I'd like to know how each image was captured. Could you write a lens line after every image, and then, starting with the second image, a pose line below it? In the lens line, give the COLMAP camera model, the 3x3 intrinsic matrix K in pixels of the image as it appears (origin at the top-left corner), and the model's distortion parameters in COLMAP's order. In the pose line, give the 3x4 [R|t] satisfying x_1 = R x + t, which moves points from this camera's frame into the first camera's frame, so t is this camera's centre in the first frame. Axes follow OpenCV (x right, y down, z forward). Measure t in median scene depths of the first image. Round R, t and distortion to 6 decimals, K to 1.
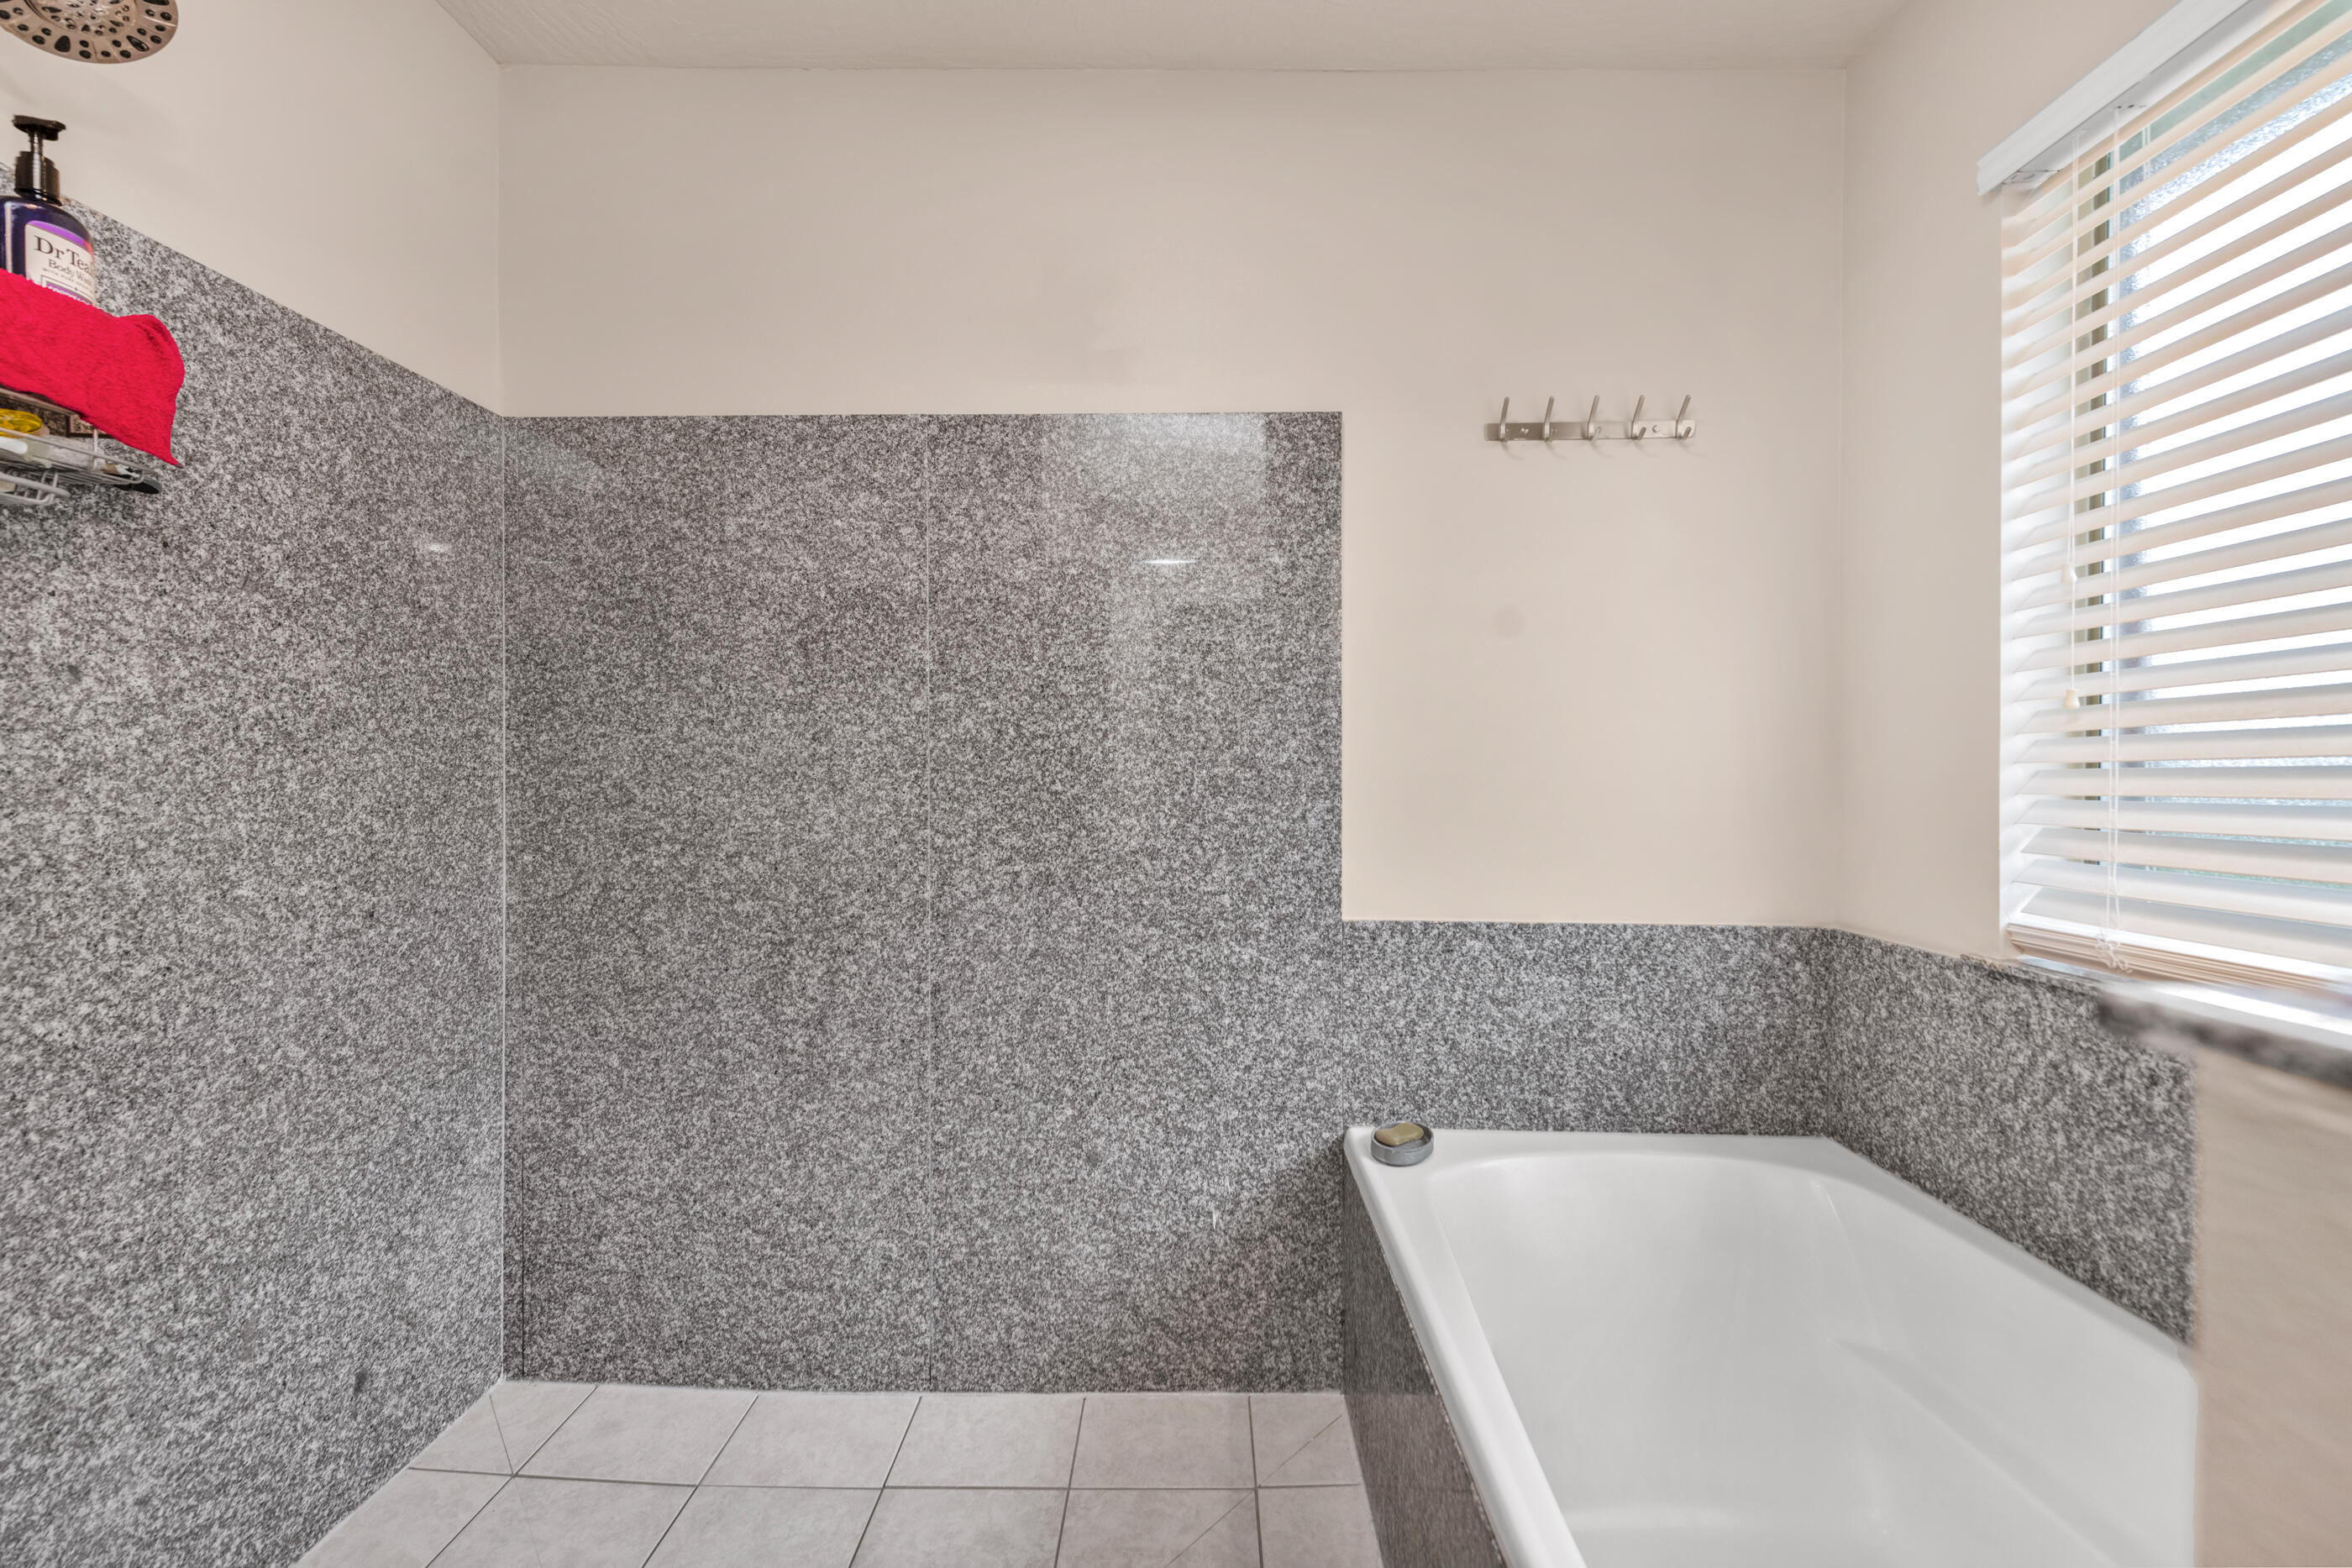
lens RADIAL K [[933.6, 0, 1176.5], [0, 933.6, 782.8], [0, 0, 1]] dist [0.013496, -0.003729]
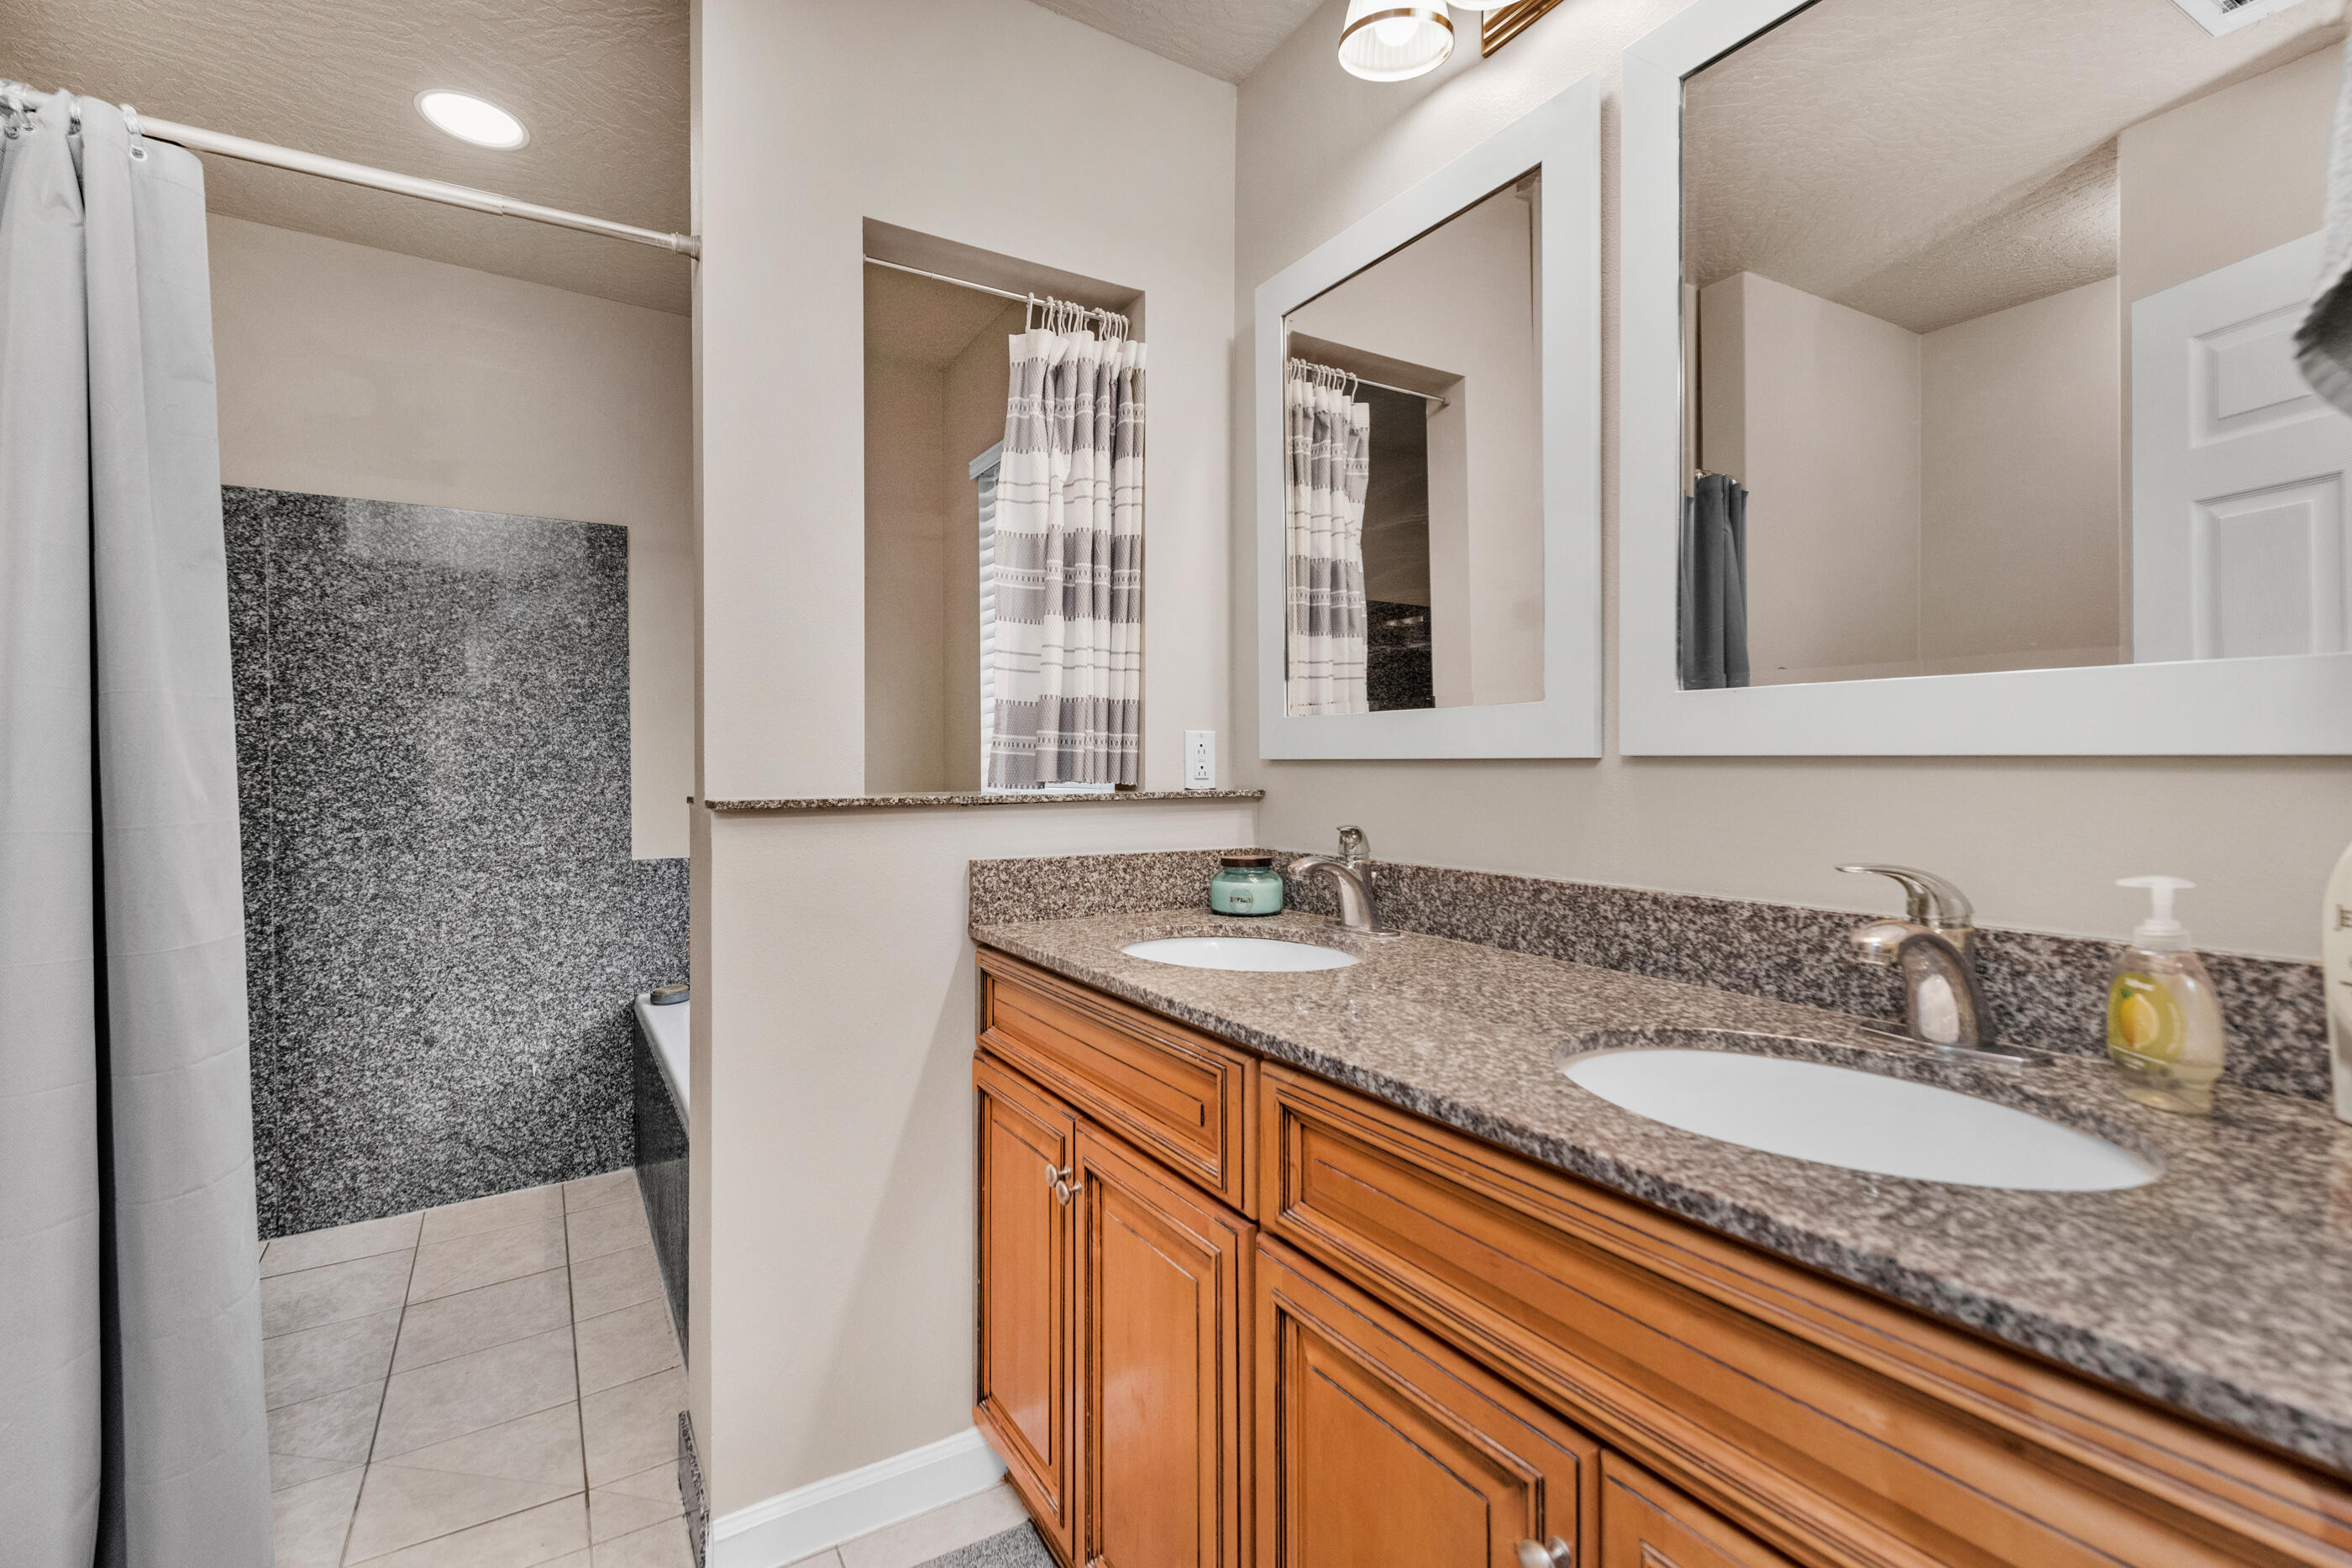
lens RADIAL K [[1041.5, 0, 1197.0], [0, 1041.5, 771.3], [0, 0, 1]] dist [0.003916, -0.001157]
pose [[0.831450, -0.008689, 0.555532, 0.000033], [0.008061, 0.999961, 0.003575, 0.004411], [-0.555542, 0.001506, 0.831487, -0.924375]]
